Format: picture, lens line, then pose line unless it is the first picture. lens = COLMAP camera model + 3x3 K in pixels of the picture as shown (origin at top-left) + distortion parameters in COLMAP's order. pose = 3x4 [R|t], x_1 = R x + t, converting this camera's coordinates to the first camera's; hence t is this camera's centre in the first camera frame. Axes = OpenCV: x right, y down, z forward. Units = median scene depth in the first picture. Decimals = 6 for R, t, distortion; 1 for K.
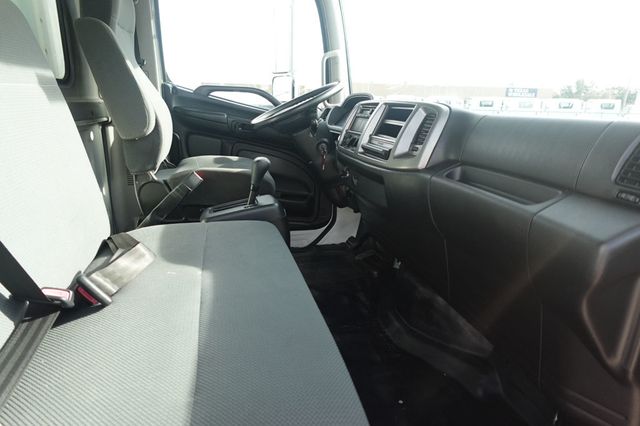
lens RADIAL K [[379.6, 0, 321.0], [0, 379.6, 213.3], [0, 0, 1]] dist [-0.002832, 0.002577]
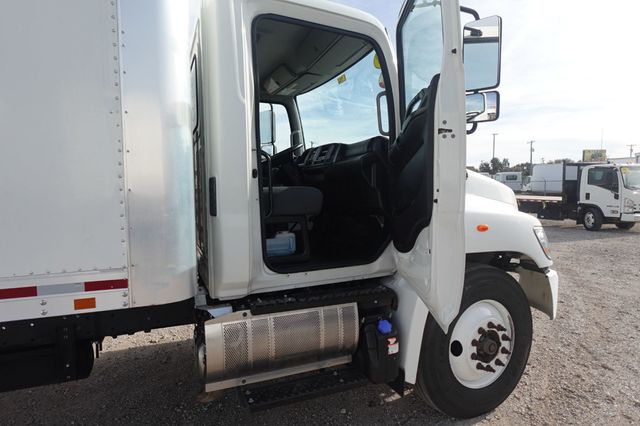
lens RADIAL K [[380.9, 0, 321.4], [0, 380.9, 214.7], [0, 0, 1]] dist [-0.001929, 0.001974]
pose [[0.988303, -0.050567, 0.143876, -0.164286], [0.079228, 0.976368, -0.201067, 0.493717], [-0.130308, 0.210115, 0.968954, -1.029363]]
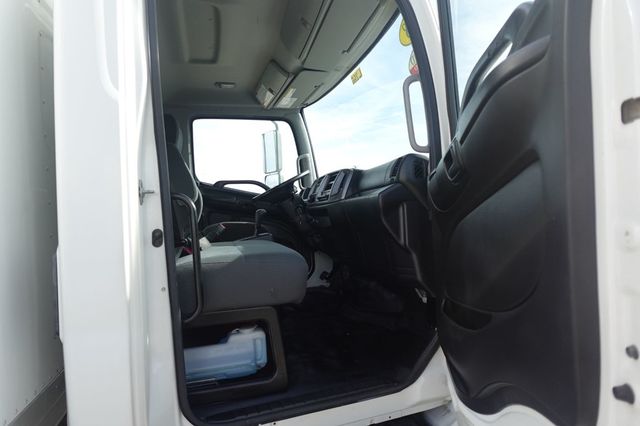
lens RADIAL K [[379.6, 0, 321.0], [0, 379.6, 213.3], [0, 0, 1]] dist [-0.002832, 0.002577]
pose [[0.997001, -0.072054, 0.028226, 0.046606], [0.077052, 0.958101, -0.275872, 0.264436], [-0.007166, 0.277219, 0.960780, -0.474886]]
